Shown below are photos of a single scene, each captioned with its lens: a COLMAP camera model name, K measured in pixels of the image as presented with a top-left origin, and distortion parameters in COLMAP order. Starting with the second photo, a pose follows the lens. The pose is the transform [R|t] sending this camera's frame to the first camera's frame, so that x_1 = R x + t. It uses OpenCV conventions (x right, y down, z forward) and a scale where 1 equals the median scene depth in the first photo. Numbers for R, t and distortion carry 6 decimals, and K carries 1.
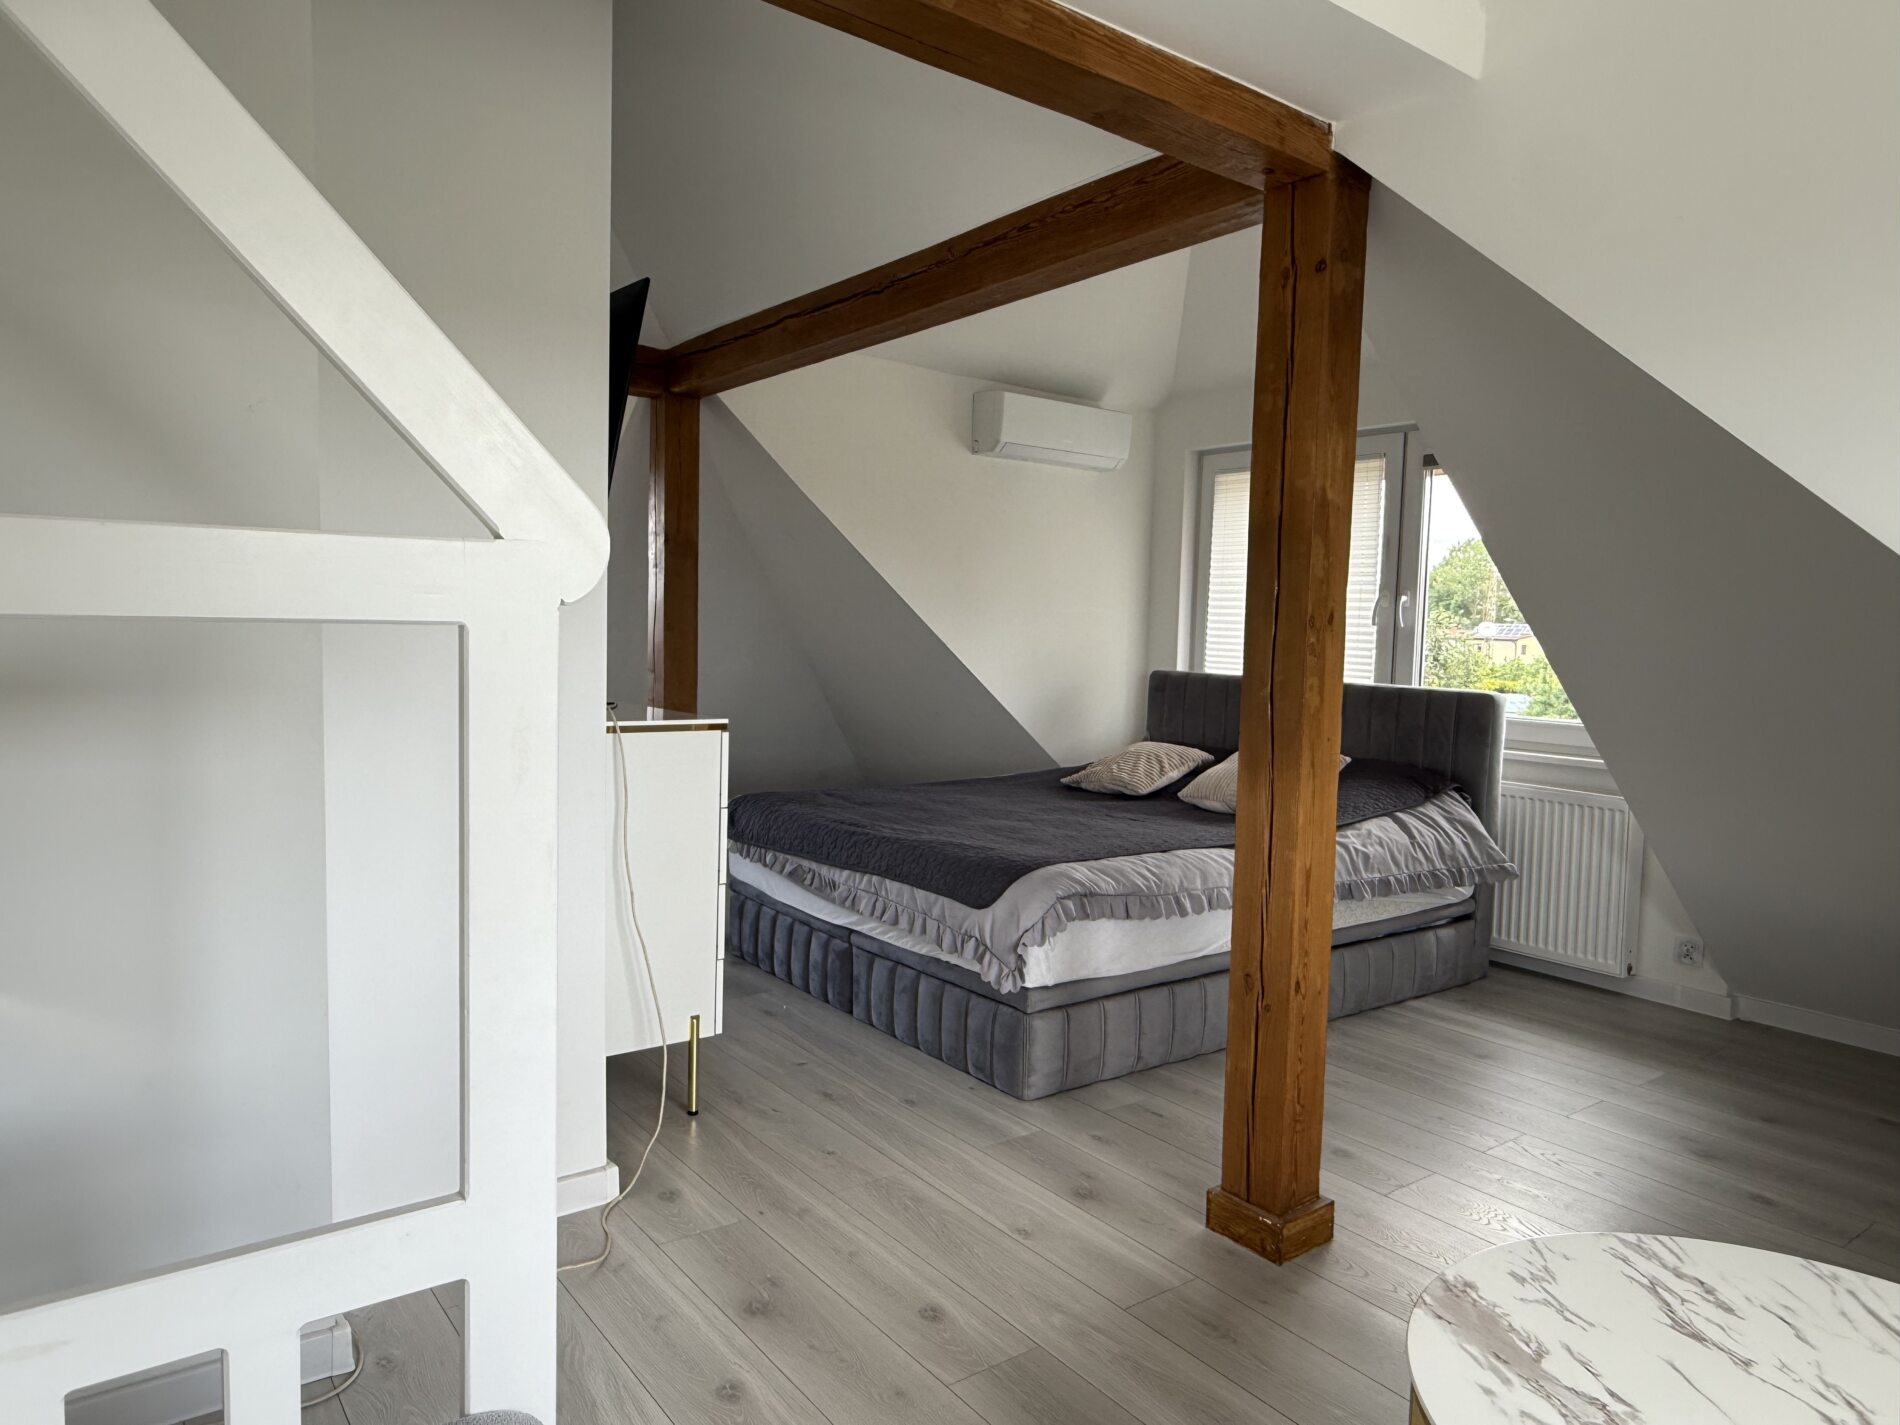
lens RADIAL K [[1222.8, 0, 945.8], [0, 1222.8, 715.3], [0, 0, 1]] dist [-0.001107, -0.000068]
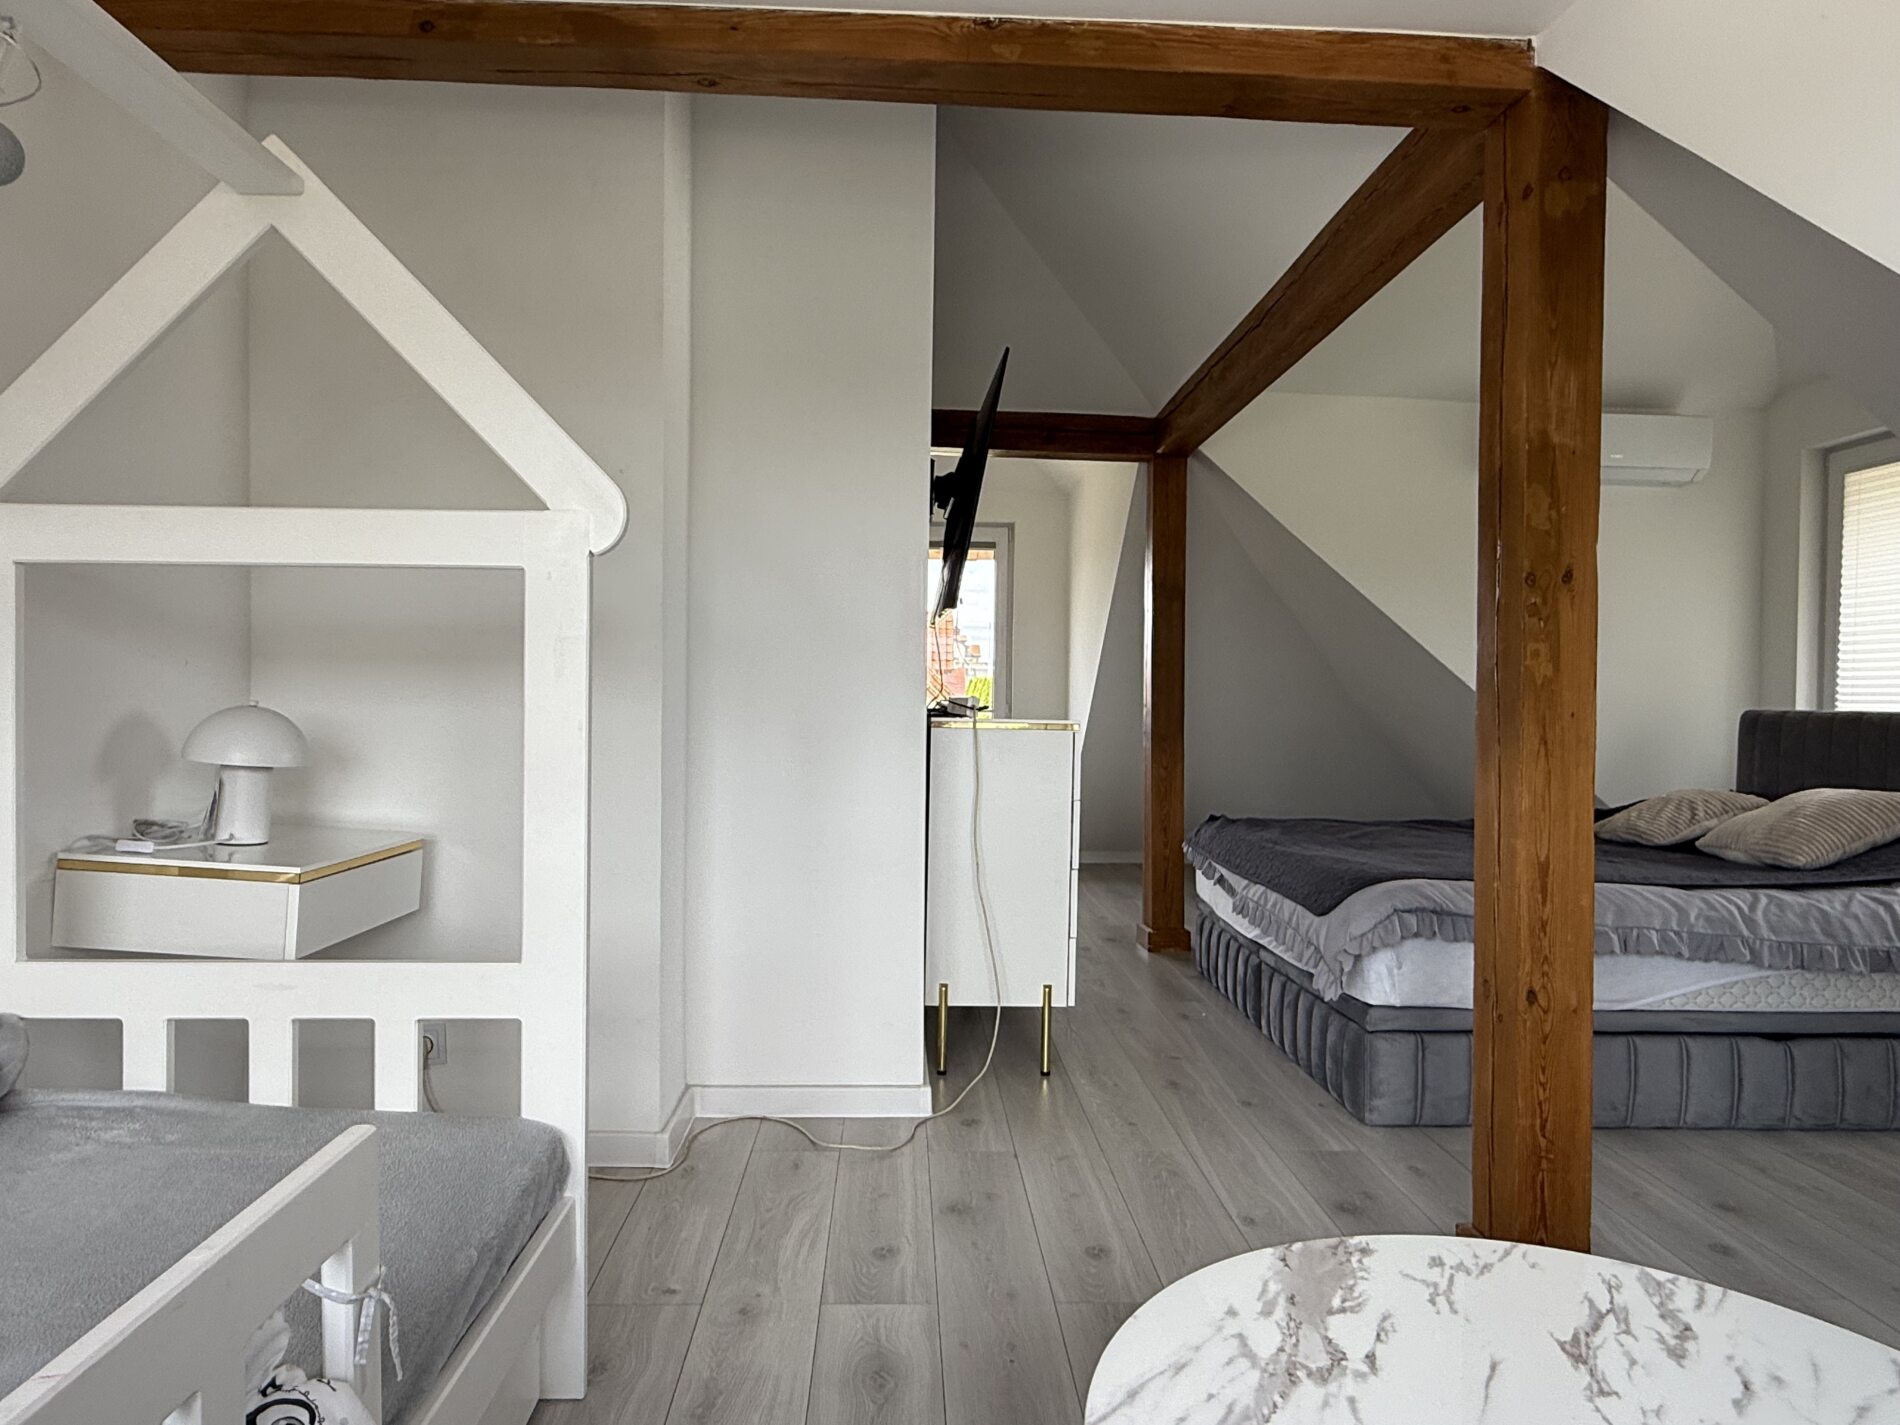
lens RADIAL K [[1169.8, 0, 946.1], [0, 1169.8, 713.2], [0, 0, 1]] dist [-0.001159, 0.000154]
pose [[0.825820, -0.007565, -0.563883, 0.333162], [-0.033970, 0.997427, -0.063132, 0.069541], [0.562910, 0.071291, 0.823438, 0.047516]]
